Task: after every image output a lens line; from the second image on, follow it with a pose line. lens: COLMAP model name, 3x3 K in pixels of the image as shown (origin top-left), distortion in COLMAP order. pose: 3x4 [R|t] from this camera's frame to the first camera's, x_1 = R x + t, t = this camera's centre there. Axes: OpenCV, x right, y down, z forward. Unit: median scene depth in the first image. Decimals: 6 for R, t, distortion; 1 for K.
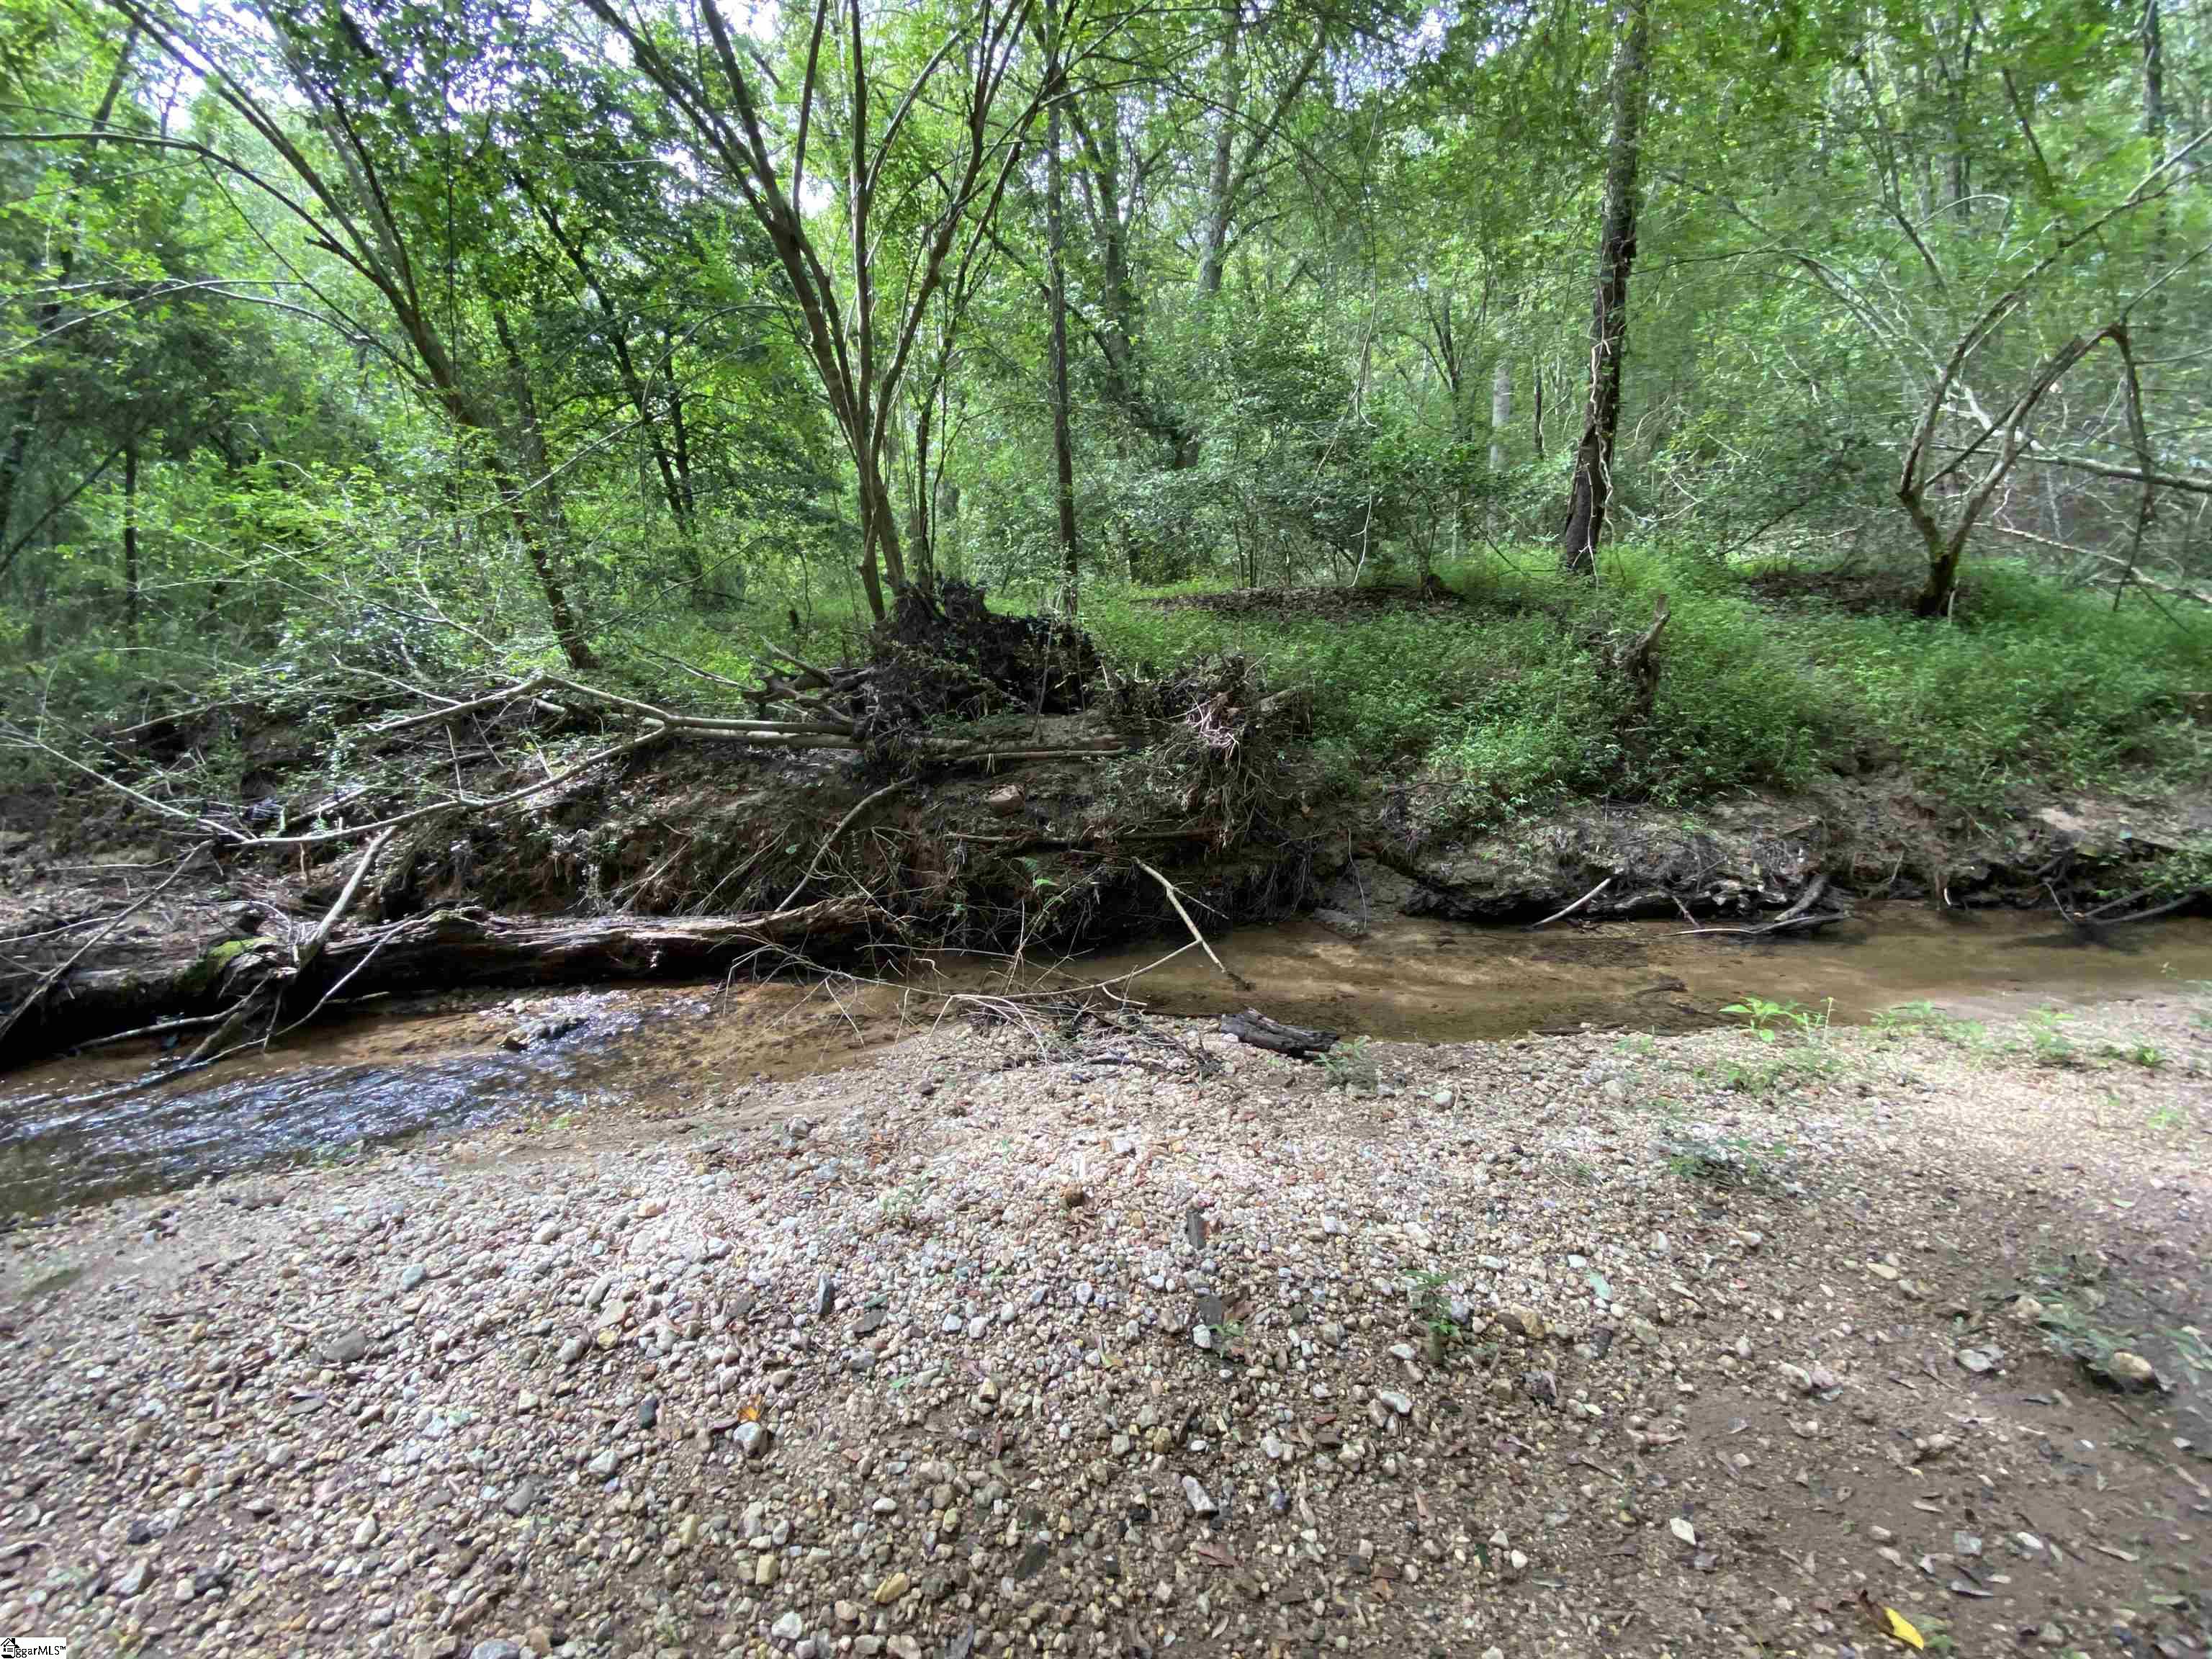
lens RADIAL K [[899.7, 0, 1106.0], [0, 899.7, 829.5], [0, 0, 1]] dist [0.011522, -0.017058]
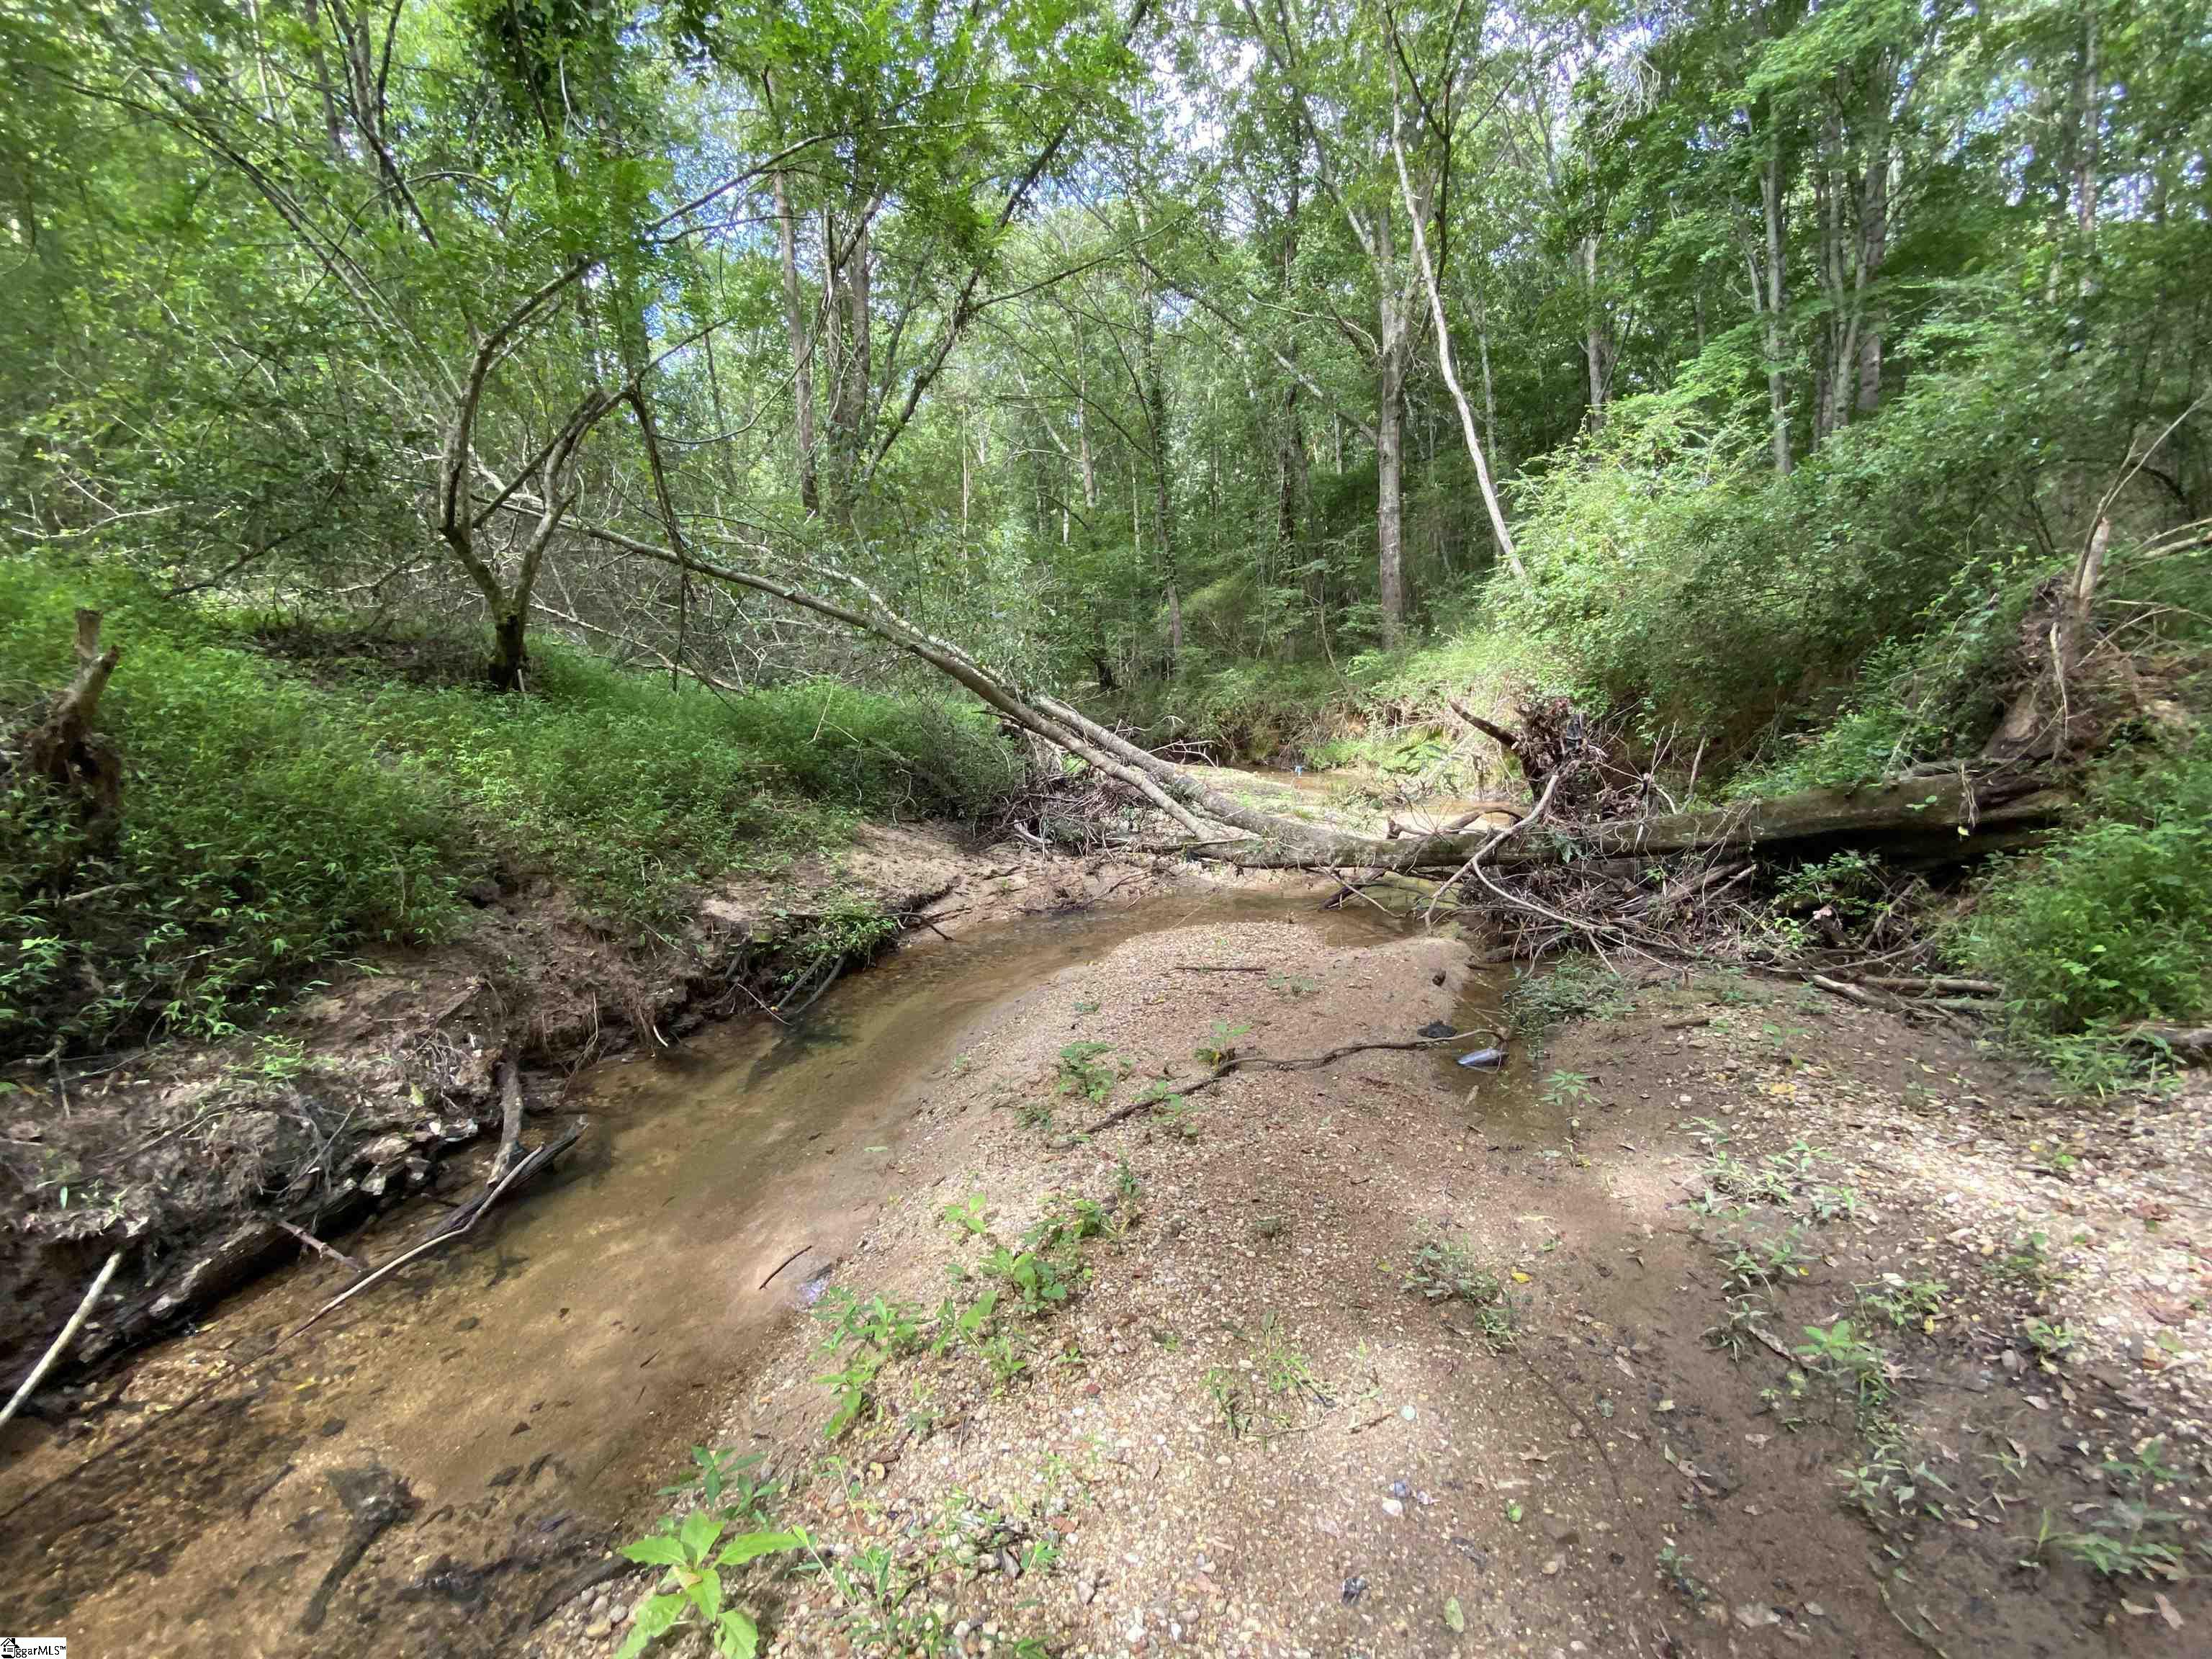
lens RADIAL K [[899.7, 0, 1106.0], [0, 899.7, 829.5], [0, 0, 1]] dist [0.011522, -0.017058]
pose [[0.182568, -0.103402, 0.977741, 0.071134], [0.208086, 0.975991, 0.064362, -0.018940], [-0.960921, 0.191704, 0.199702, 0.118704]]
